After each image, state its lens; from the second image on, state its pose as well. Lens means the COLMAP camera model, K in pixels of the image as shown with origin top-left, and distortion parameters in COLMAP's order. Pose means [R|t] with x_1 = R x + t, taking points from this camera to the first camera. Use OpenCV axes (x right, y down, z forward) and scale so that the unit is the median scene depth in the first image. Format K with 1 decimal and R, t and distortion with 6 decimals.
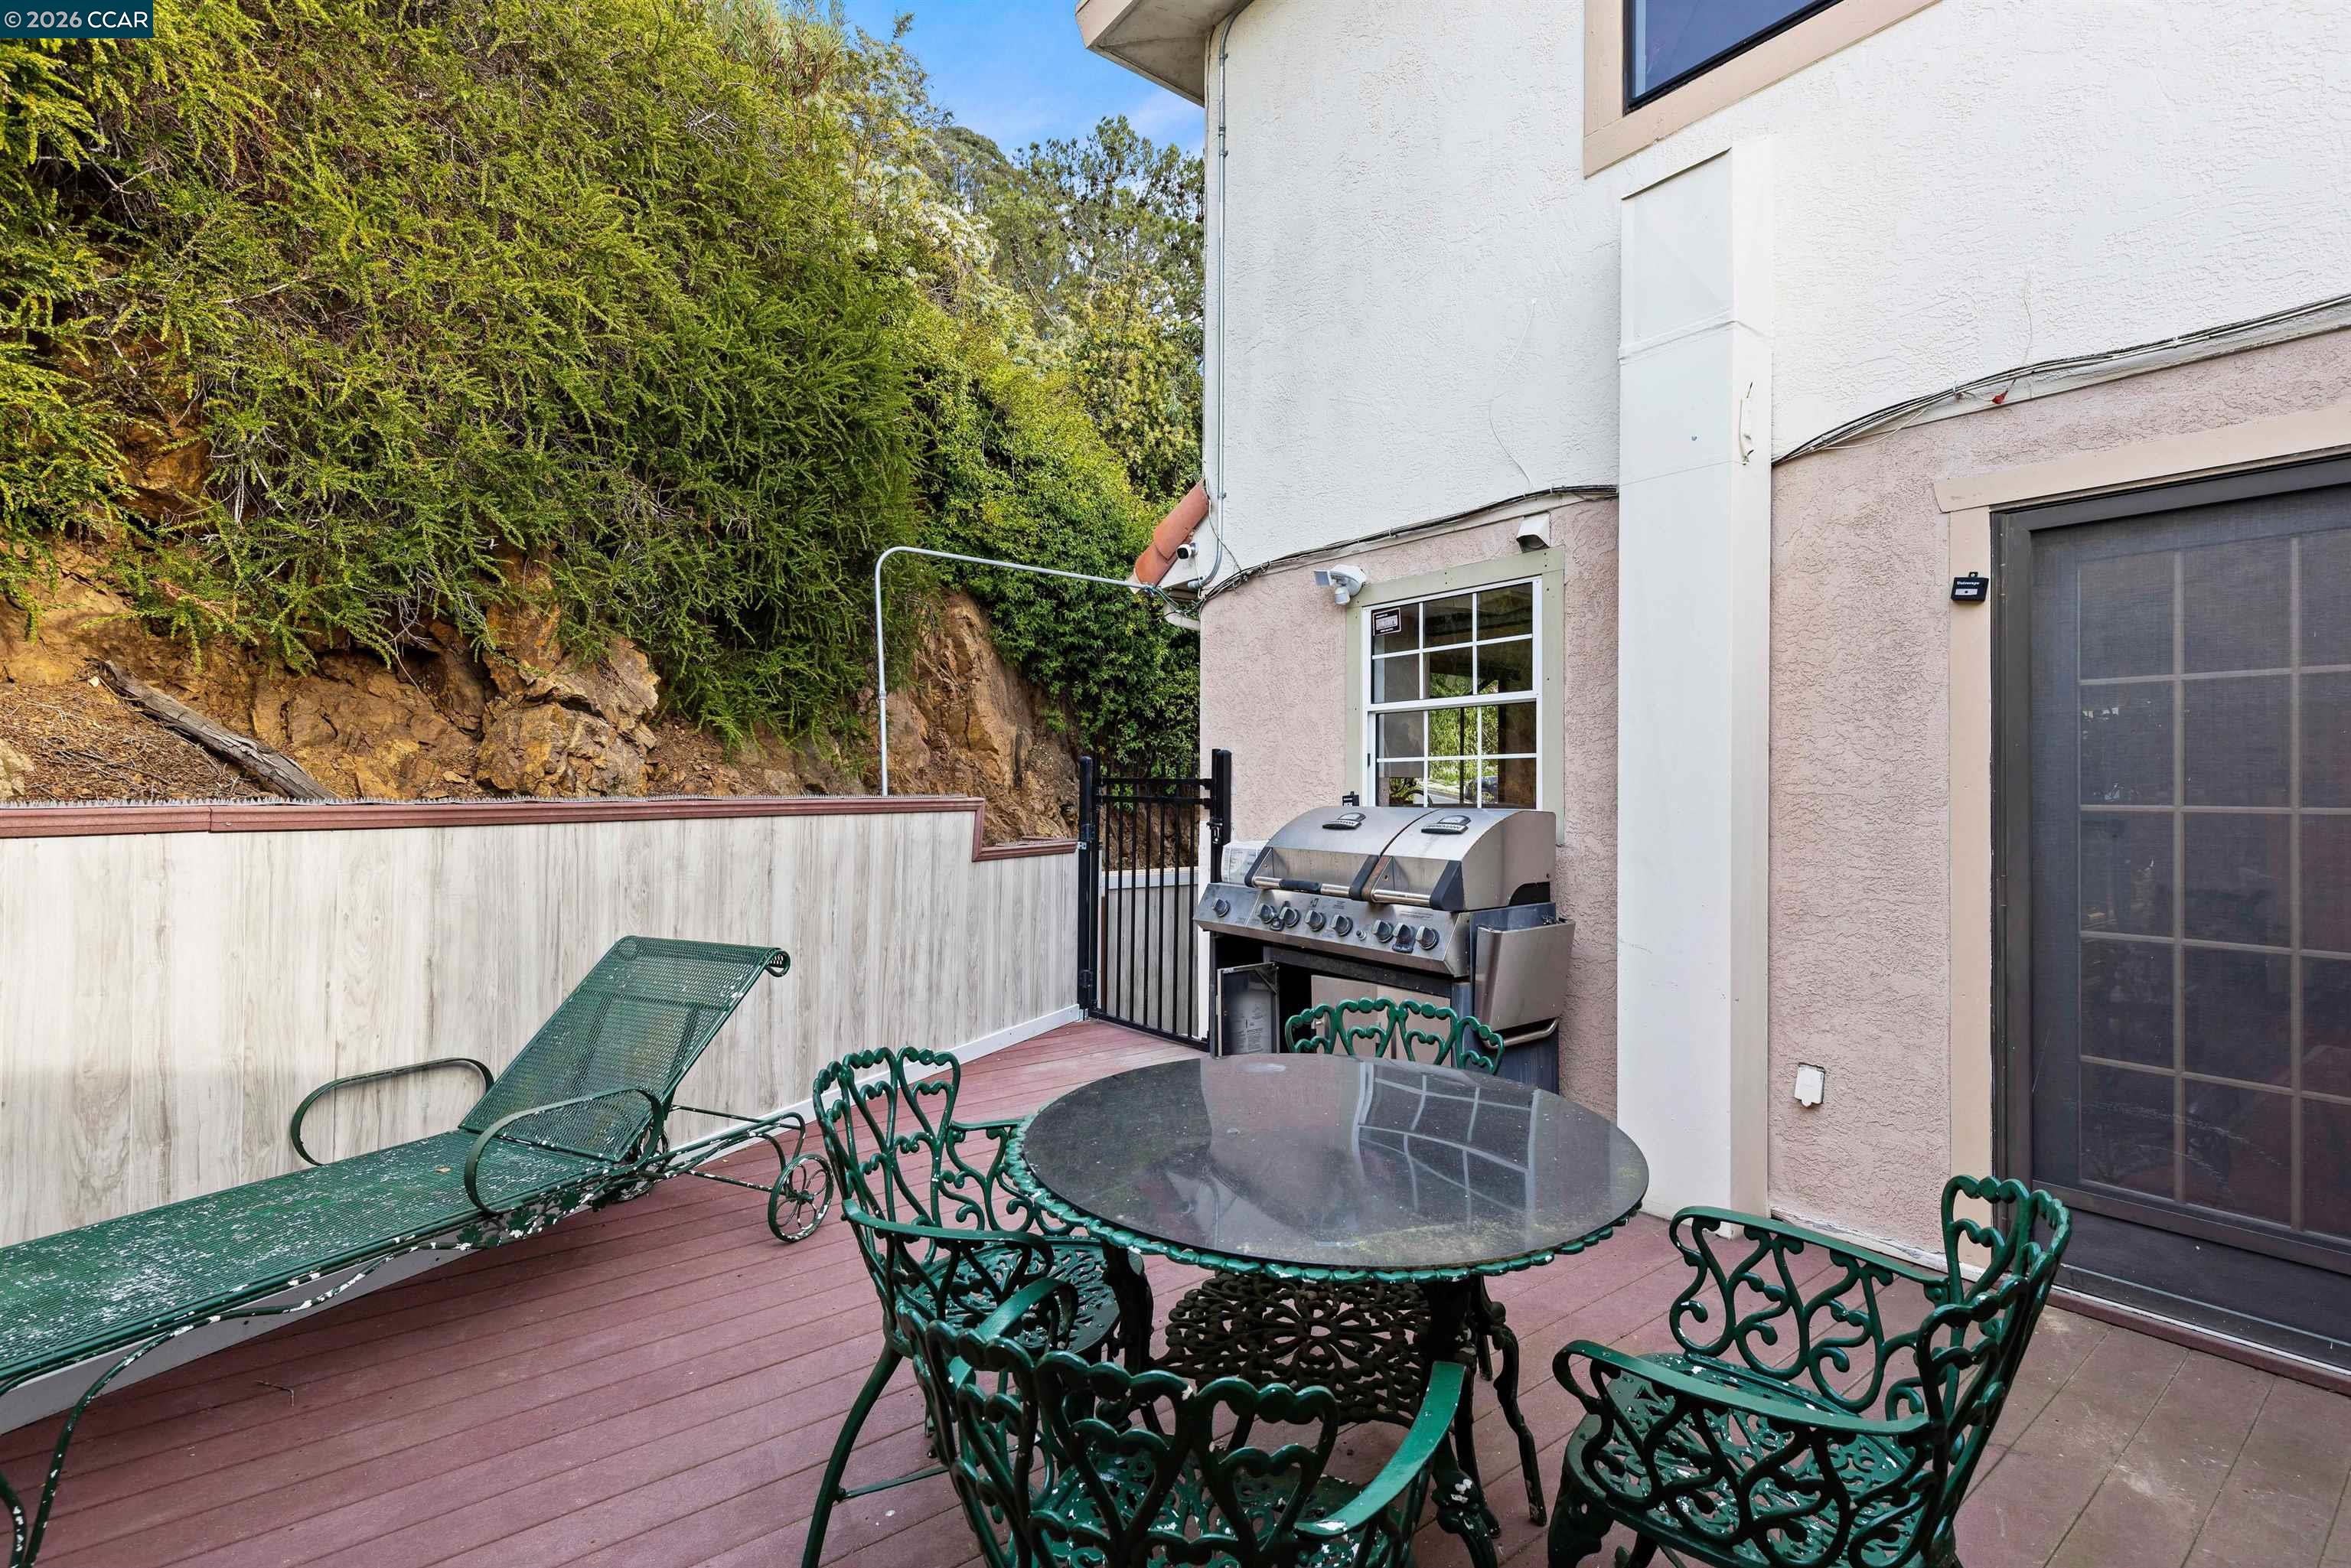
lens RADIAL K [[1056.0, 0, 1182.2], [0, 1056.0, 767.3], [0, 0, 1]] dist [-0.000004, 0.000110]
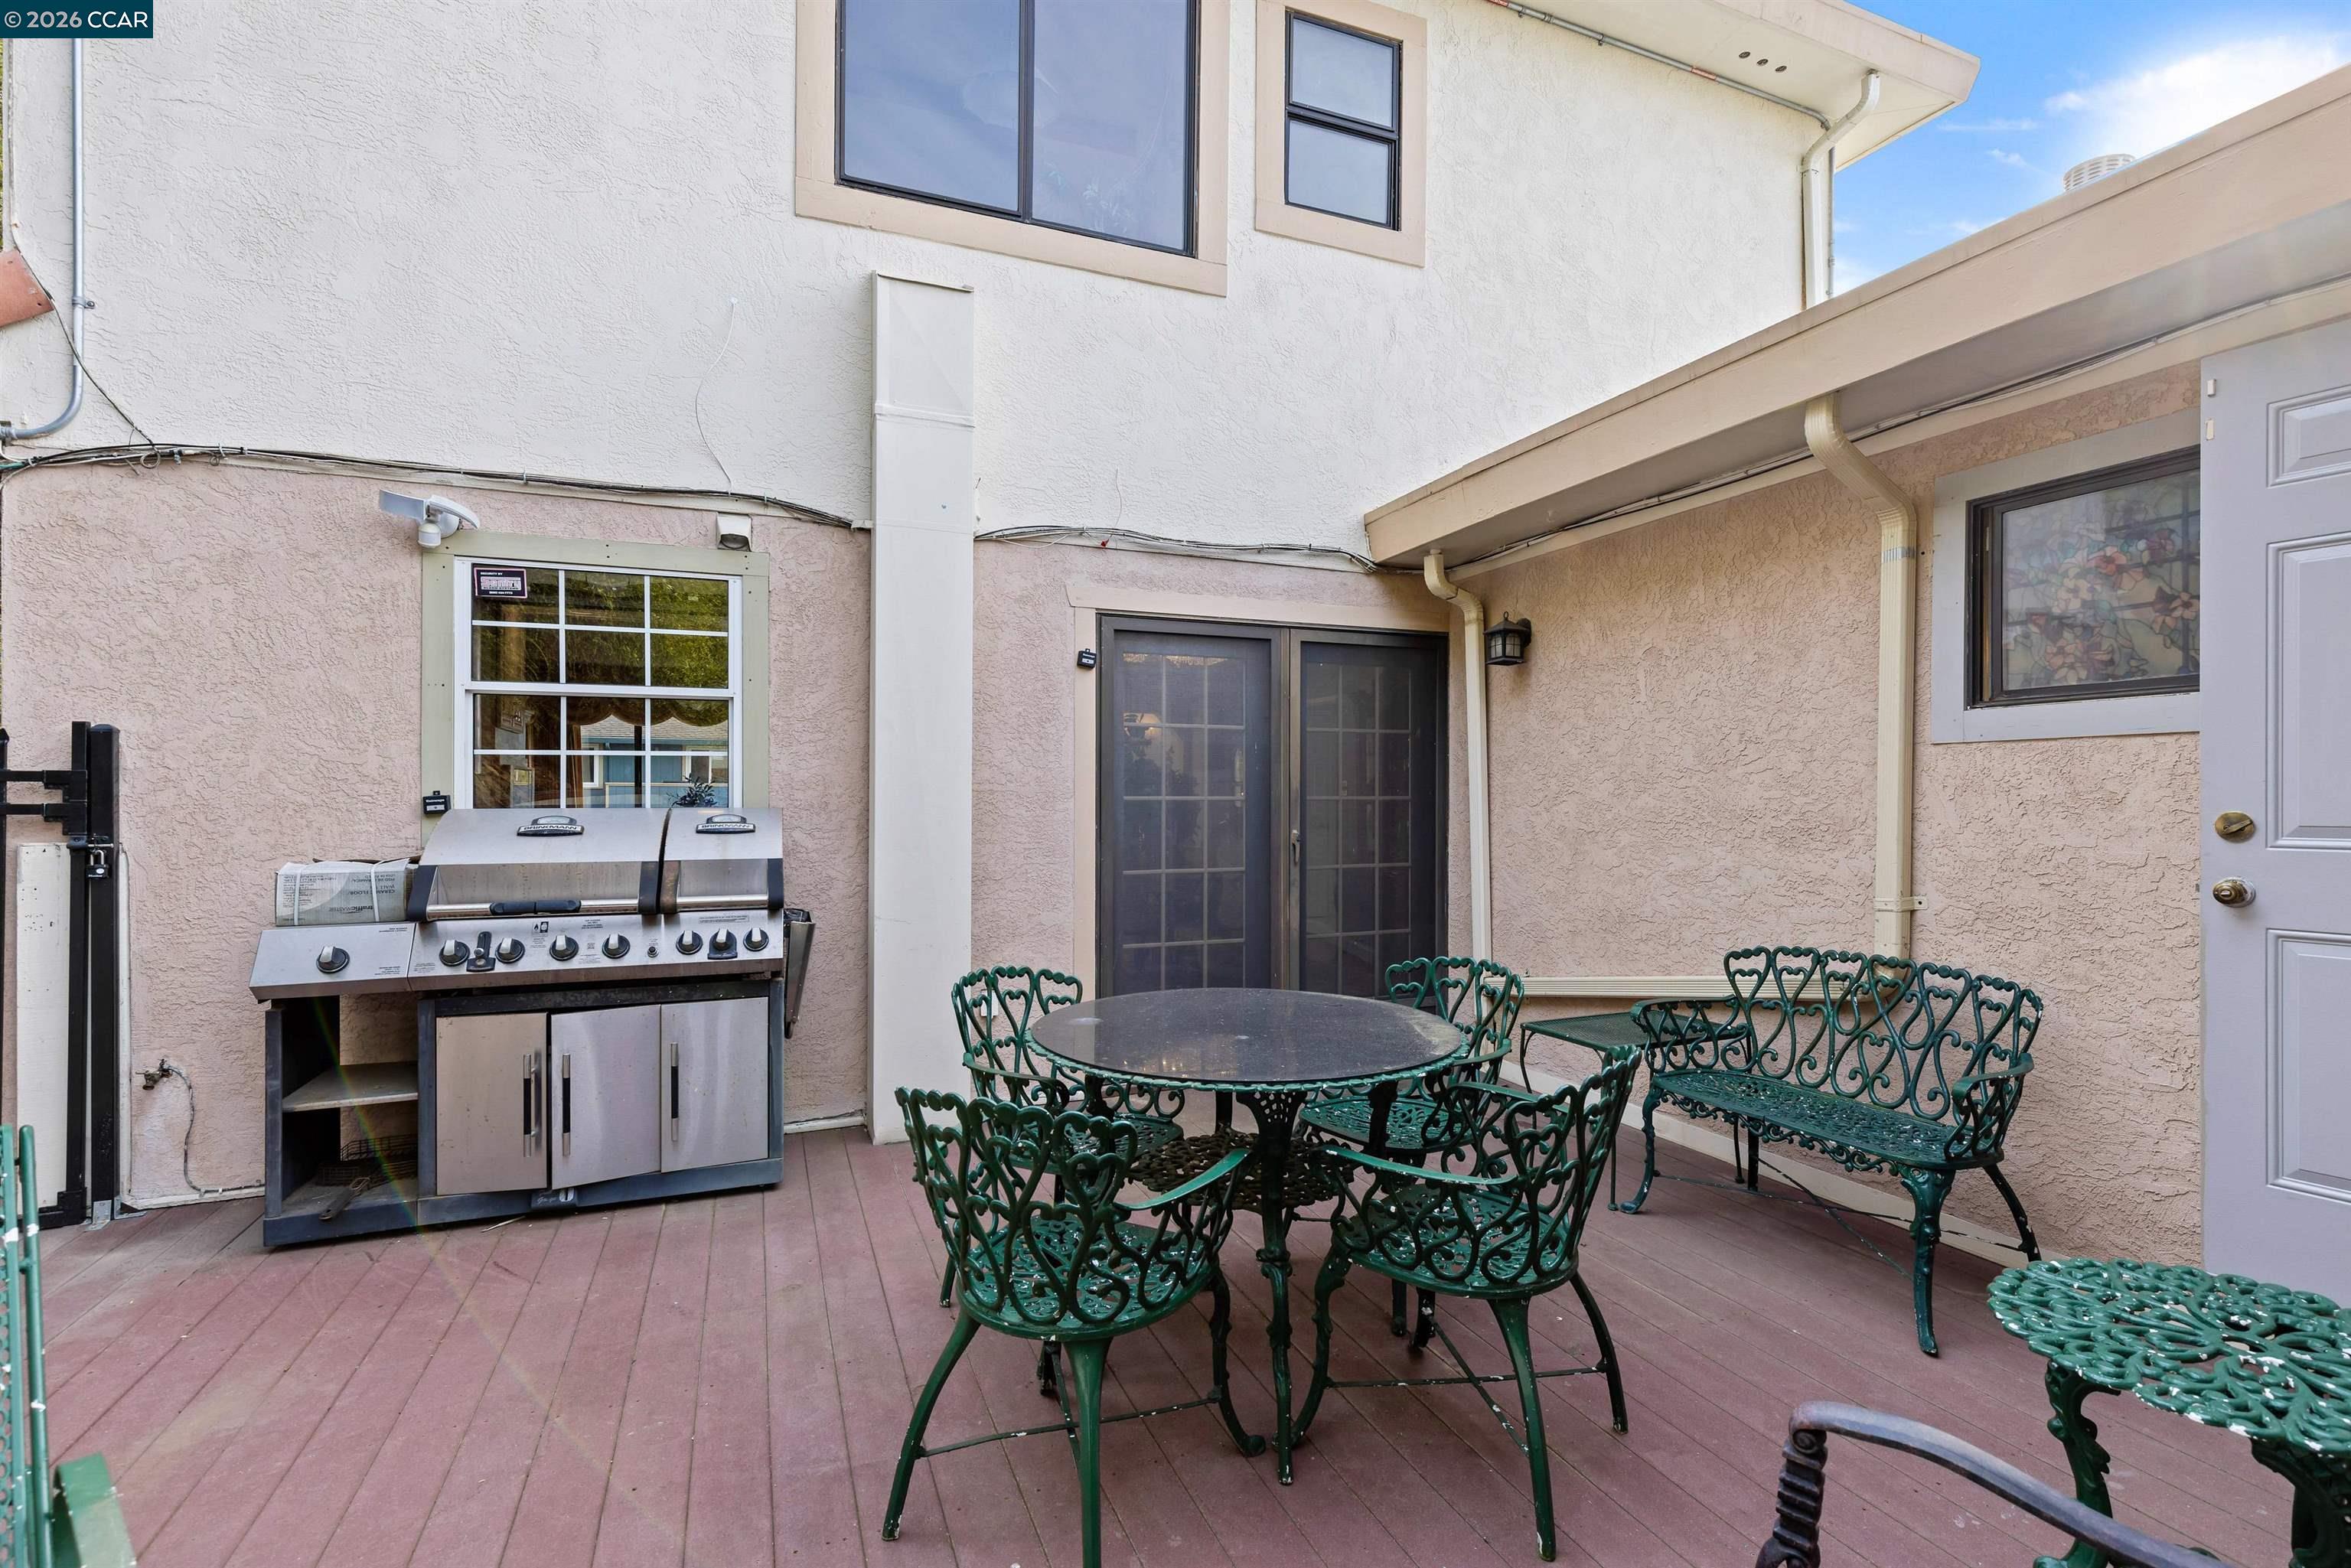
lens RADIAL K [[1061.7, 0, 1175.5], [0, 1061.7, 784.0], [0, 0, 1]] dist [0.001291, 0.000280]
pose [[0.275278, 0.006176, 0.961345, -0.539650], [-0.017998, 0.999837, -0.001269, 0.011582], [-0.961196, -0.016953, 0.275344, 0.323020]]
